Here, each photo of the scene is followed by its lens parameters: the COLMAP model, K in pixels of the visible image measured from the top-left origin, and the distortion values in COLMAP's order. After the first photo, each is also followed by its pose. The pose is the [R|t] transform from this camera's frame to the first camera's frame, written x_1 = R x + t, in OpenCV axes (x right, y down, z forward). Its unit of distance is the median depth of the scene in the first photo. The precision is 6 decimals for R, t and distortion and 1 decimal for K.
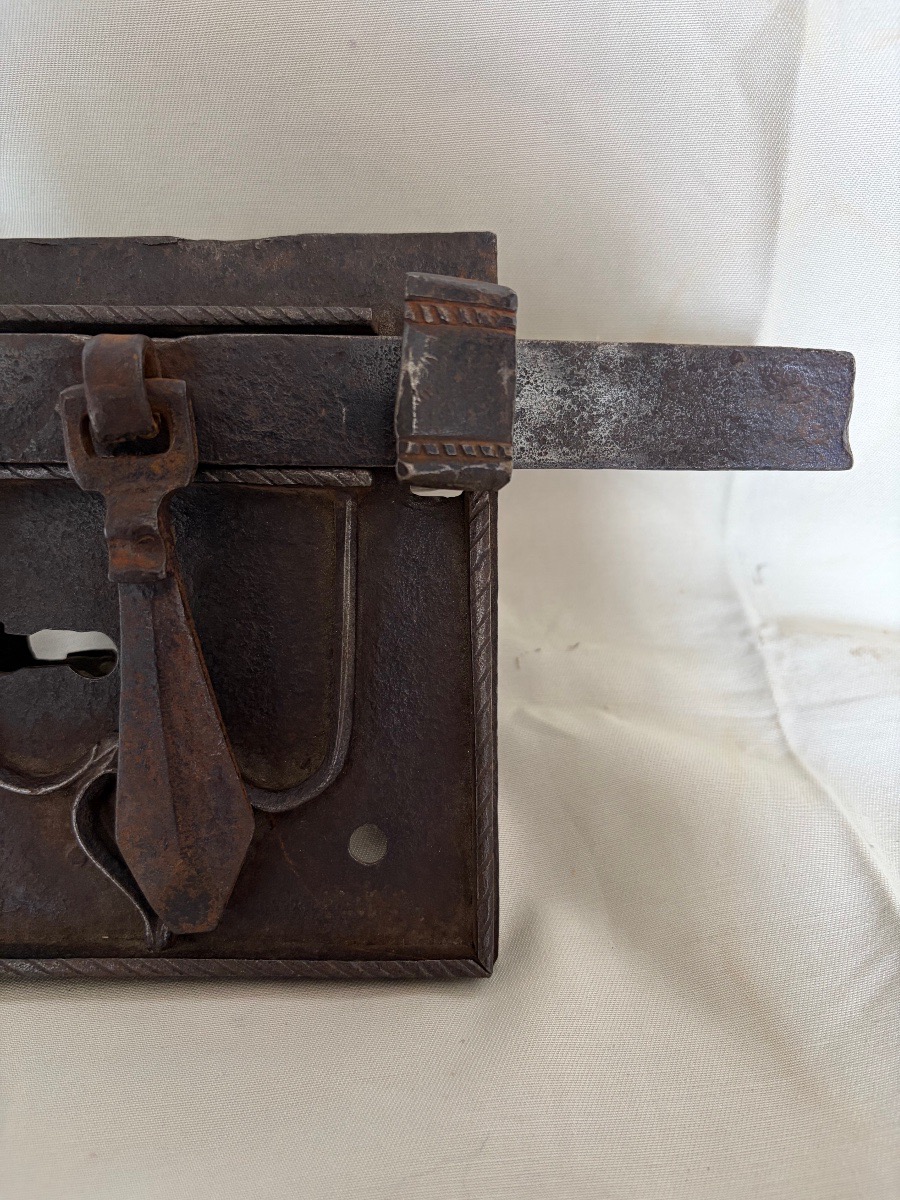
lens RADIAL K [[926.1, 0, 450.0], [0, 926.1, 600.0], [0, 0, 1]] dist [-0.046754, 0.061075]
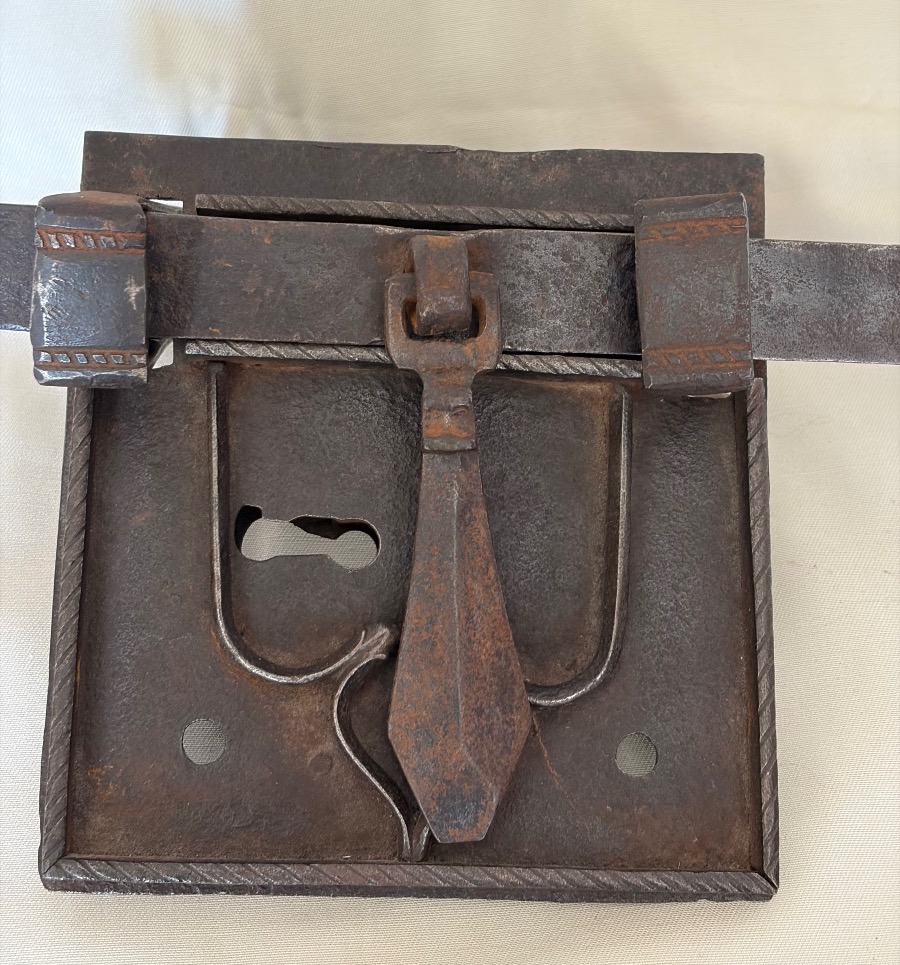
lens RADIAL K [[1613.4, 0, 450.9], [0, 1613.4, 412.6], [0, 0, 1]] dist [0.089791, -0.092552]
pose [[0.998452, 0.035755, 0.042615, -0.372032], [-0.023771, 0.966841, -0.254270, 0.363462], [-0.050293, 0.252863, 0.966194, -0.695814]]
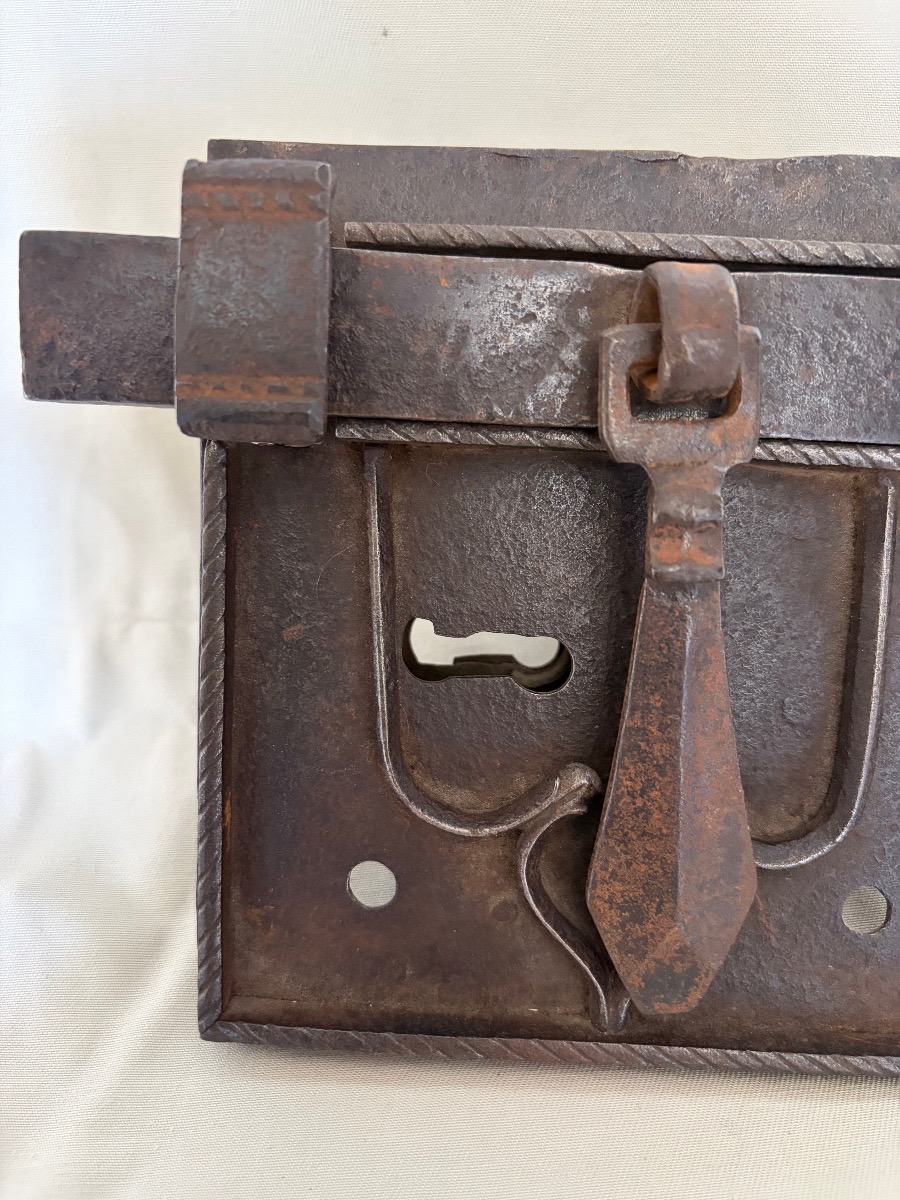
lens RADIAL K [[926.1, 0, 450.0], [0, 926.1, 600.0], [0, 0, 1]] dist [-0.046754, 0.061075]
pose [[0.999067, 0.040693, -0.014472, -0.471648], [-0.040571, 0.999139, 0.008643, -0.001711], [0.014812, -0.008048, 0.999858, 0.189438]]
